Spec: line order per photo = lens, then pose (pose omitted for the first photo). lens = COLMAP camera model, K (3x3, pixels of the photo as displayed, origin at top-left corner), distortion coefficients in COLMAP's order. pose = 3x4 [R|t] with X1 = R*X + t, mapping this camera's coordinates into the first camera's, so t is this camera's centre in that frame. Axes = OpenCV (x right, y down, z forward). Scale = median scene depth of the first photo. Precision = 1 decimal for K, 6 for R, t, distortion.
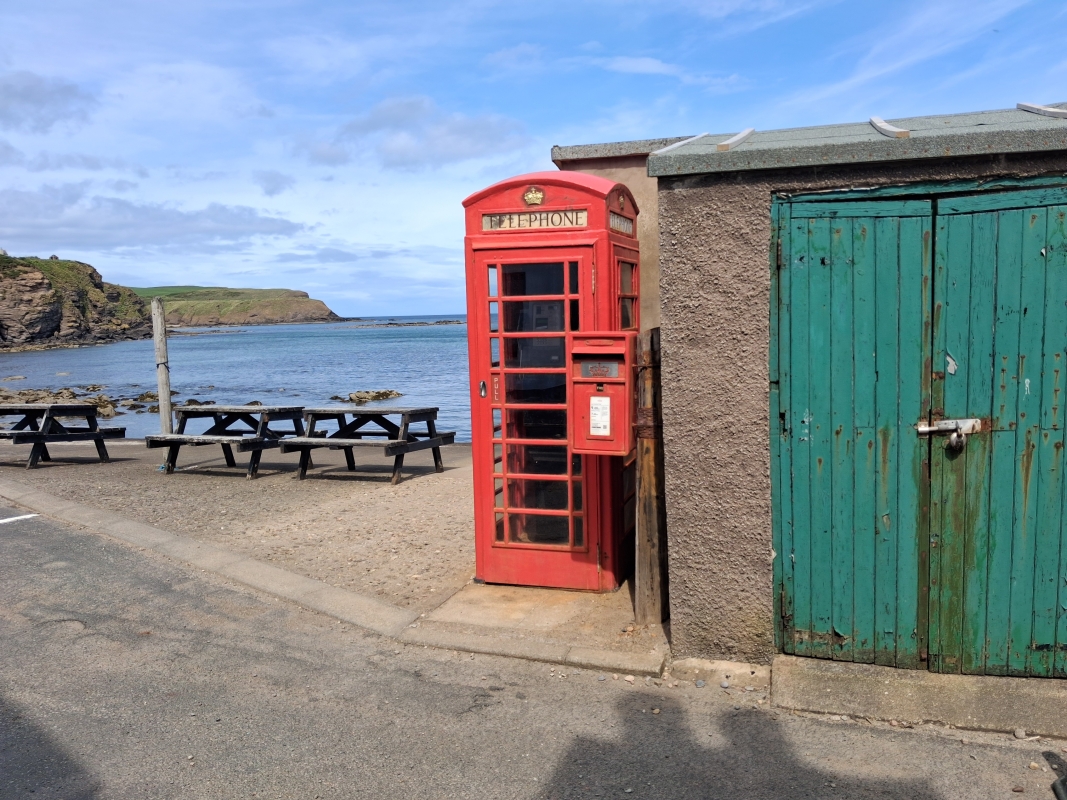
lens RADIAL K [[831.6, 0, 558.0], [0, 831.6, 395.1], [0, 0, 1]] dist [0.036632, -0.055103]
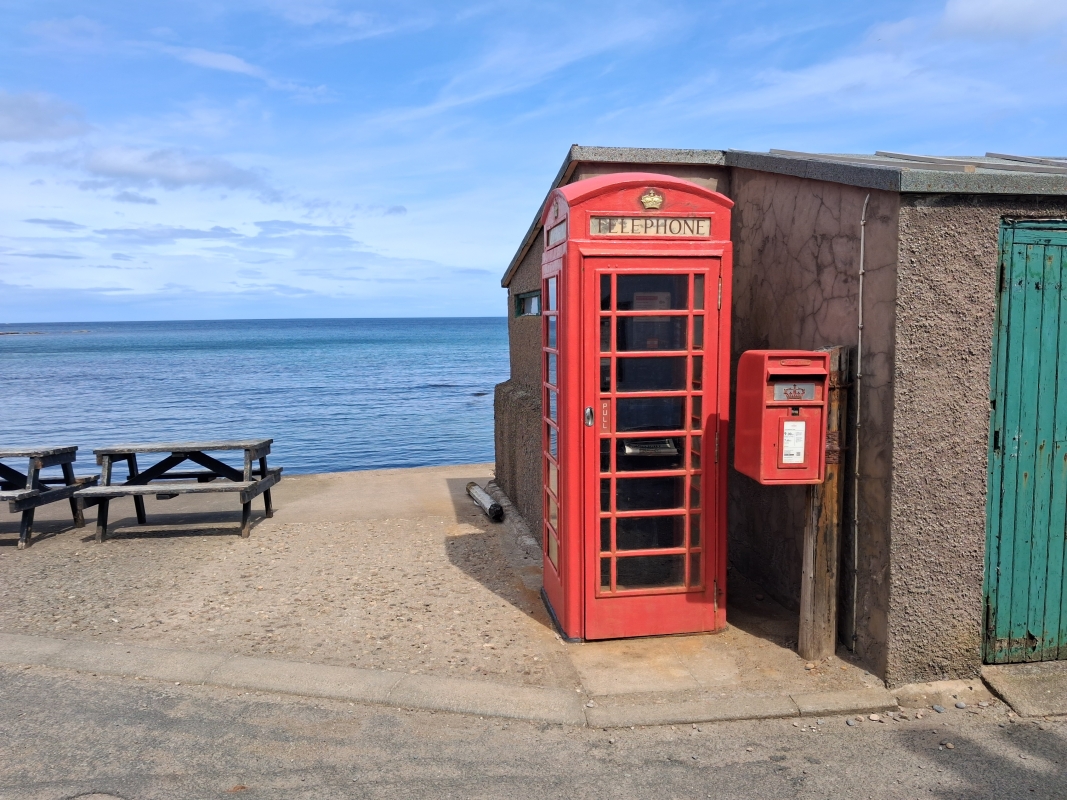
lens RADIAL K [[831.6, 0, 549.6], [0, 831.6, 404.6], [0, 0, 1]] dist [0.036632, -0.055103]
pose [[0.893669, -0.028079, 0.447847, -0.595692], [0.031087, 0.999516, 0.000635, -0.025264], [-0.447649, 0.013355, 0.894110, 0.280722]]
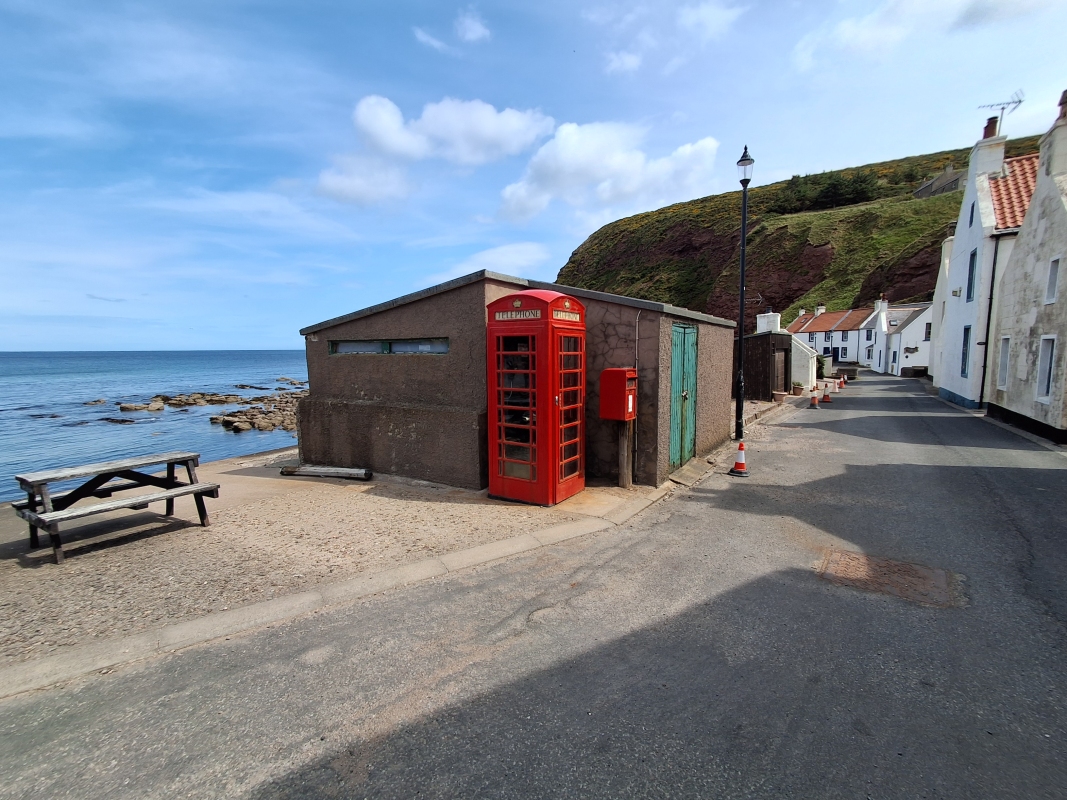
lens RADIAL K [[487.9, 0, 541.0], [0, 487.9, 390.7], [0, 0, 1]] dist [0.002767, 0.000601]
pose [[0.259188, -0.051636, 0.964445, -1.358410], [0.097780, 0.994842, 0.026986, -0.073126], [-0.960864, 0.087309, 0.262900, 0.853110]]
